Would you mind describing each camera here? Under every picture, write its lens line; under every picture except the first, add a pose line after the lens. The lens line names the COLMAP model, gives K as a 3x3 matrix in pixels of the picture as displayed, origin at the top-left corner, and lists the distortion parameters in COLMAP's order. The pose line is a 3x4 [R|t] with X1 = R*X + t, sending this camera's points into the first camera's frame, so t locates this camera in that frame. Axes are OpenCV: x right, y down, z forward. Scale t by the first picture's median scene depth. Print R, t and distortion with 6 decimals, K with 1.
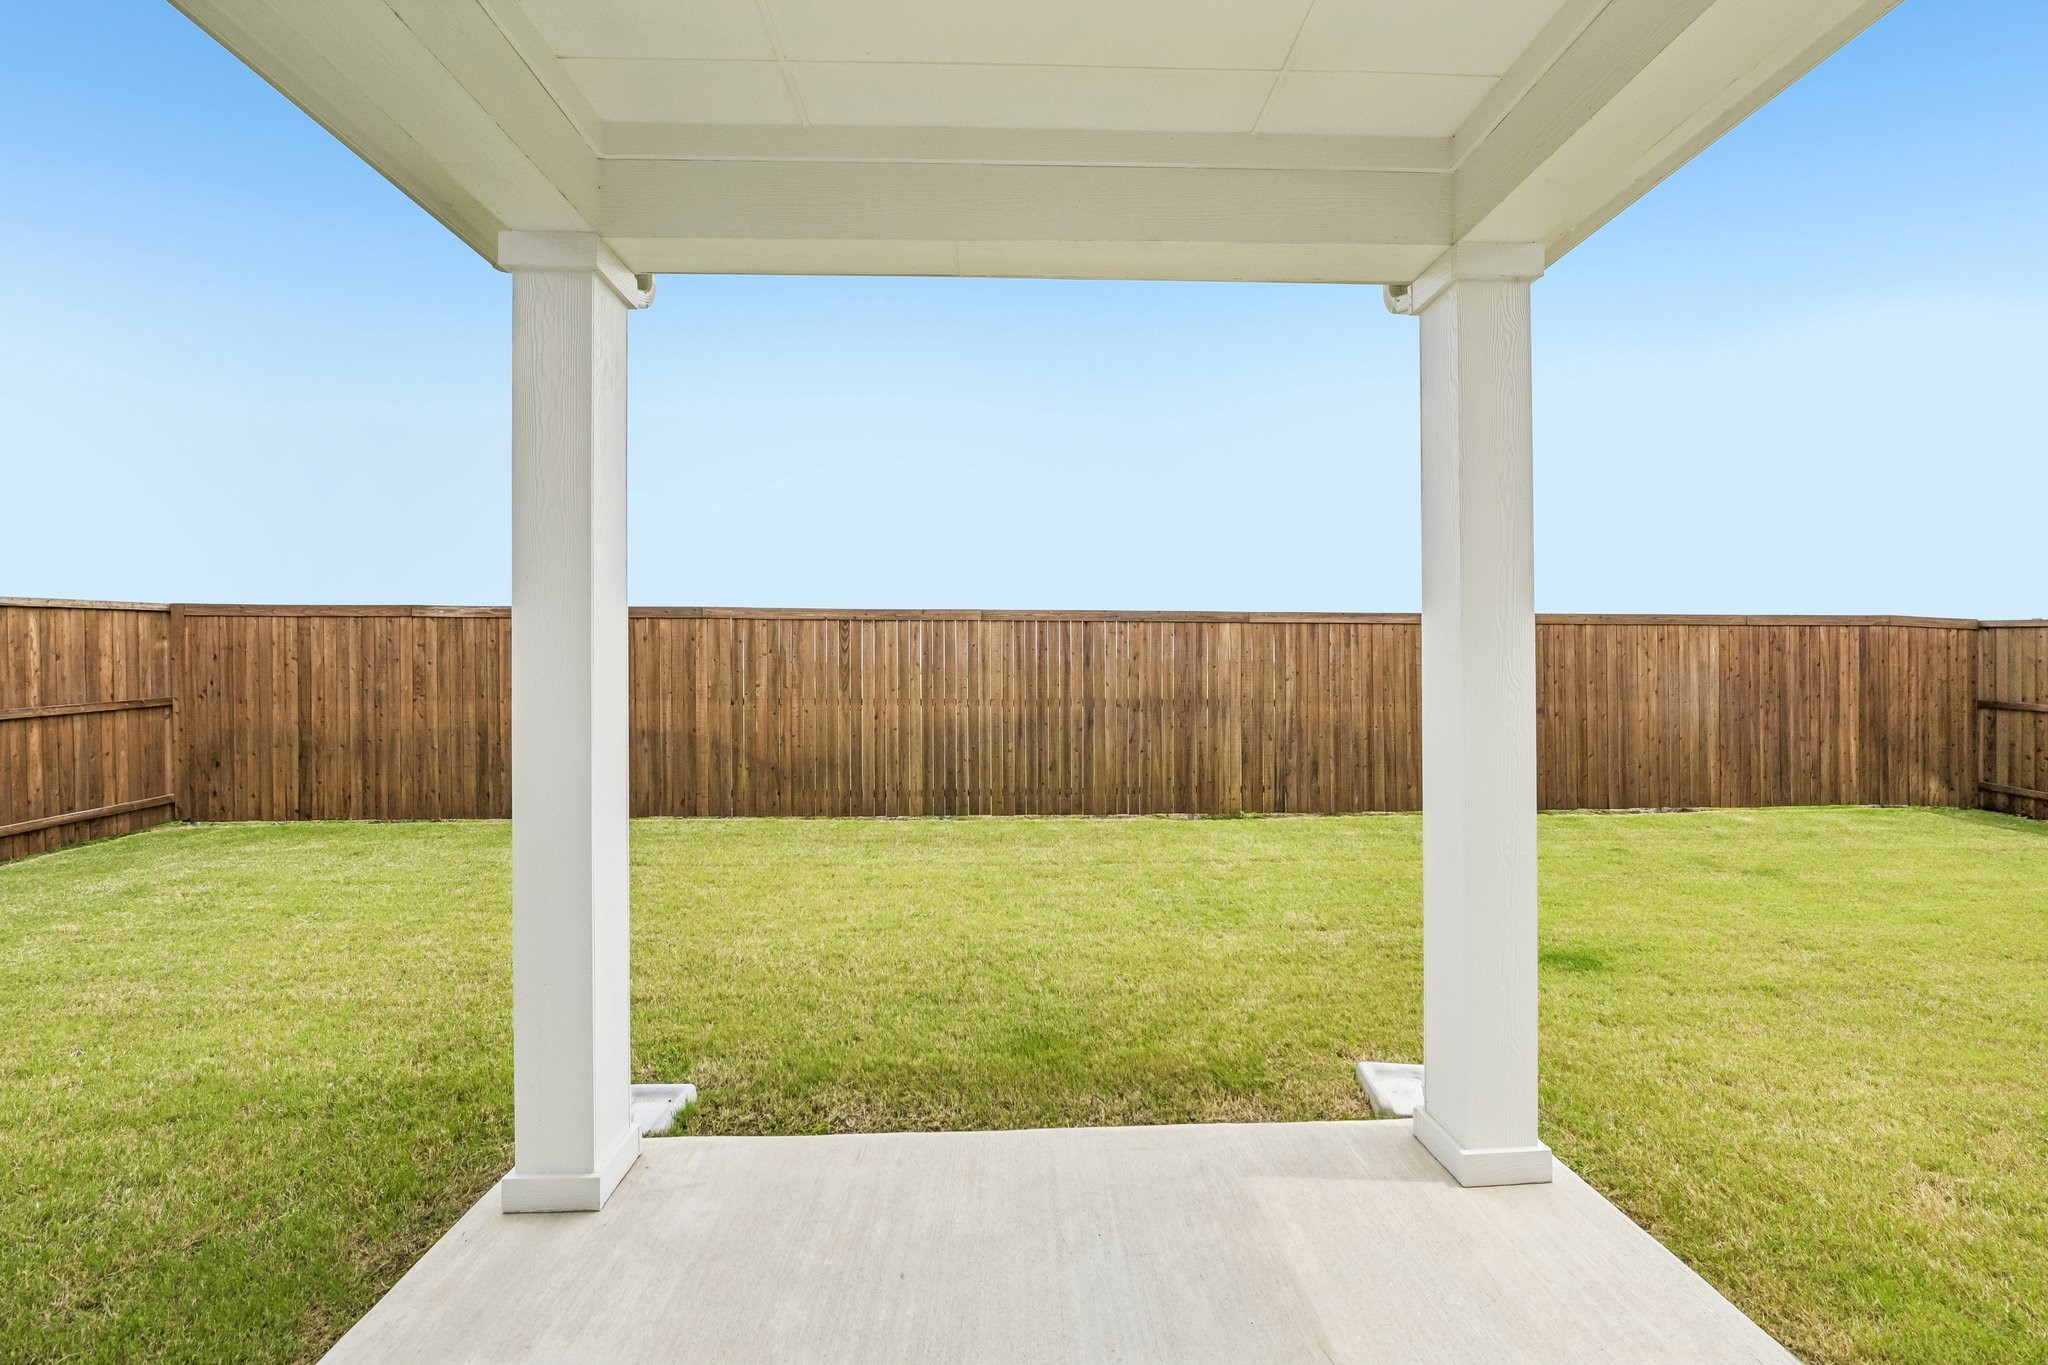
lens RADIAL K [[809.0, 0, 1028.4], [0, 809.0, 673.9], [0, 0, 1]] dist [-0.005209, -0.001025]
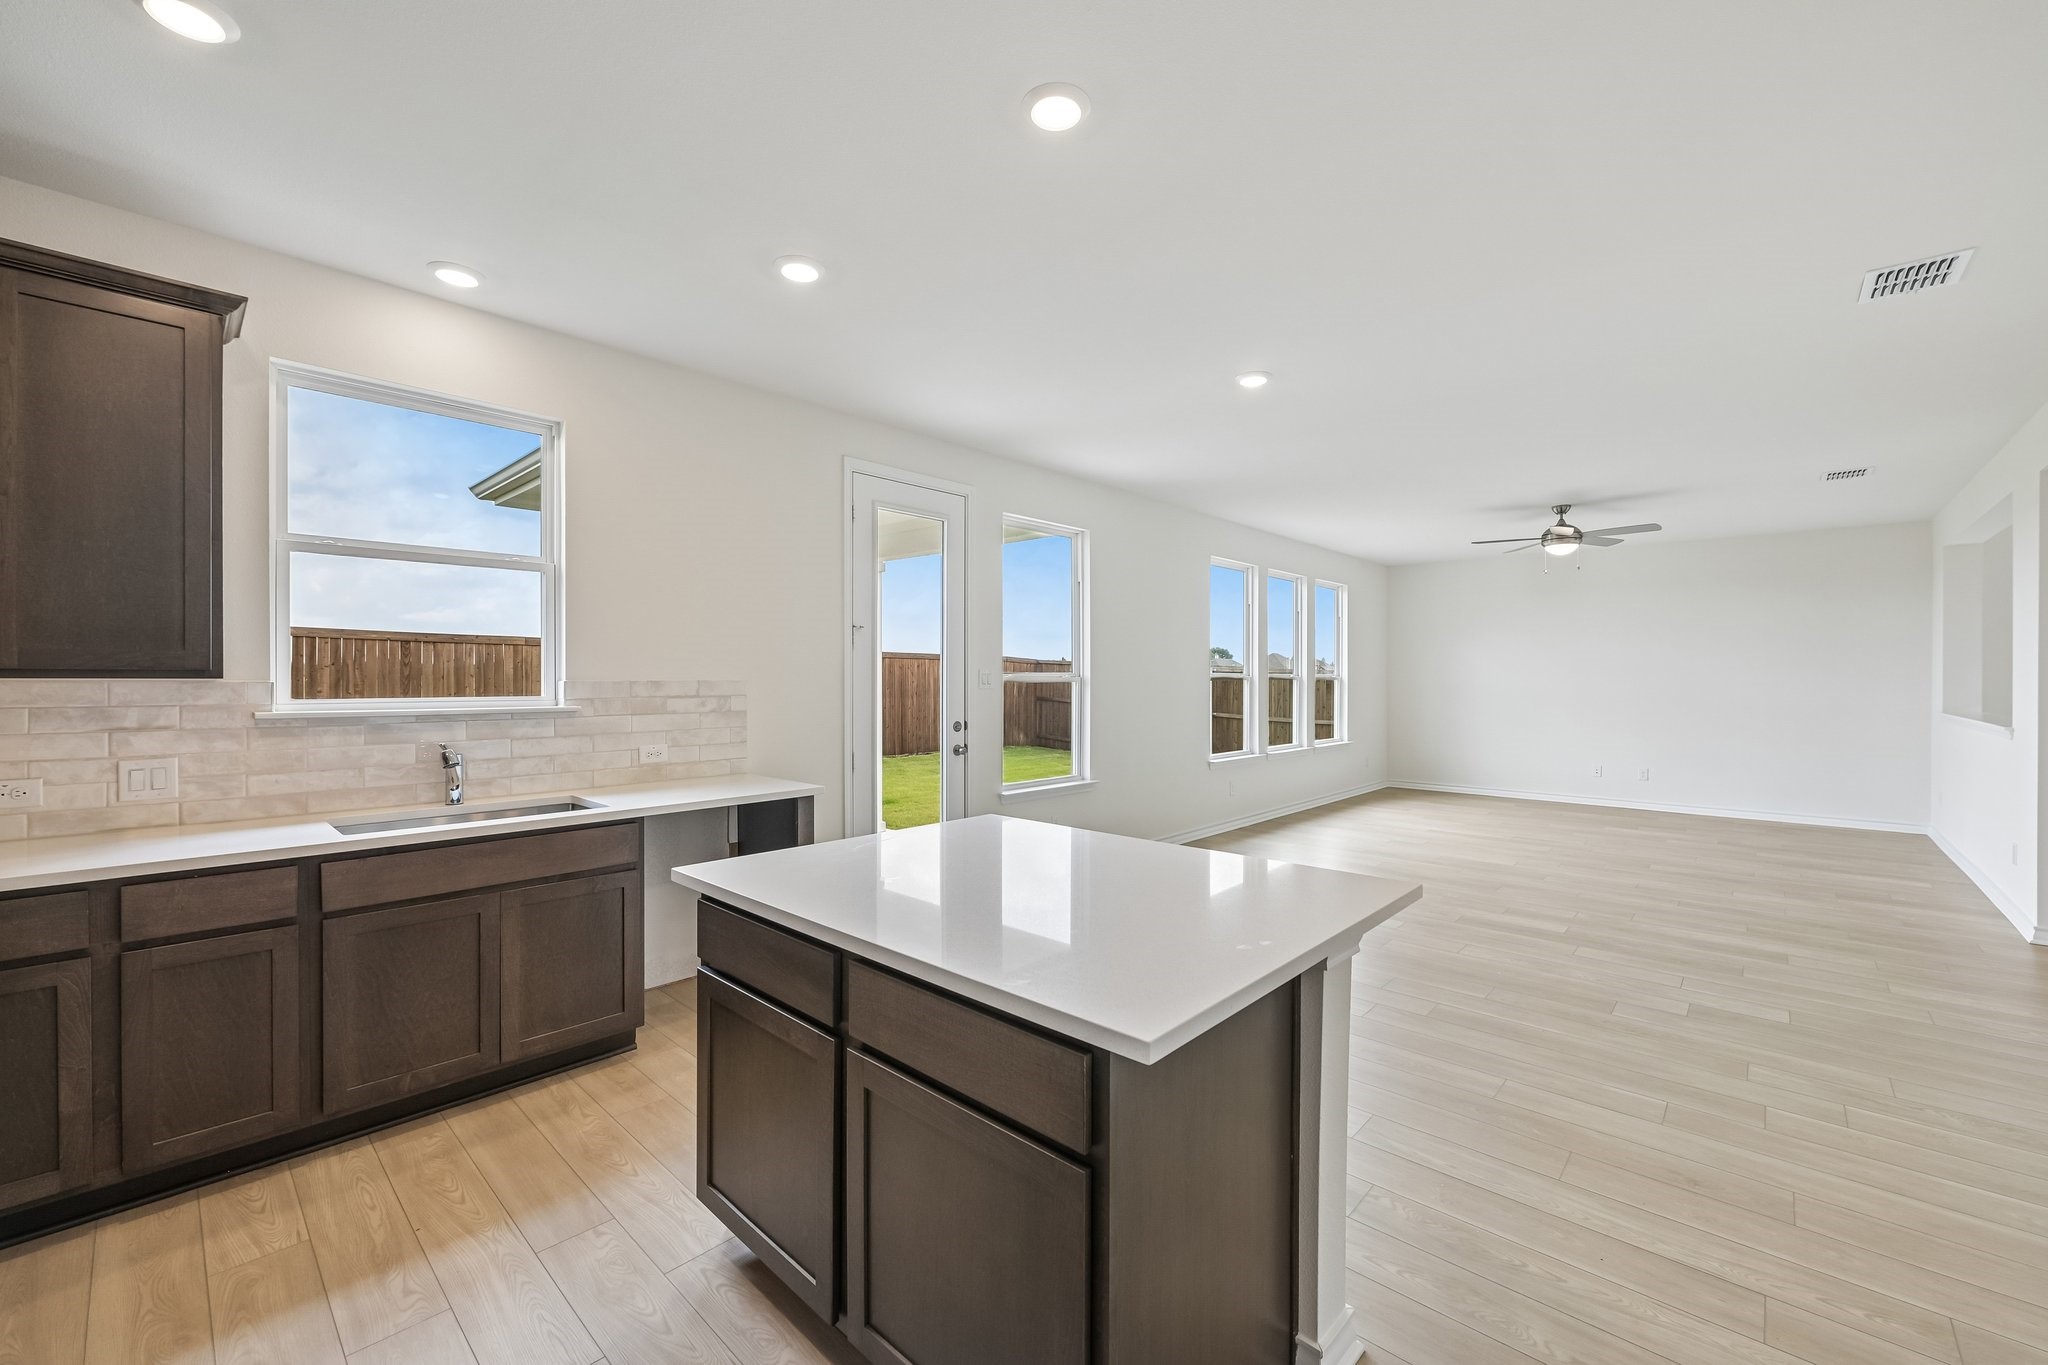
lens RADIAL K [[809.0, 0, 1021.5], [0, 809.0, 683.2], [0, 0, 1]] dist [-0.005209, -0.001025]
pose [[0.720938, 0.003599, 0.692990, -0.433427], [-0.000456, 0.999989, -0.004718, 0.007375], [-0.692999, 0.003085, 0.720932, -0.648666]]
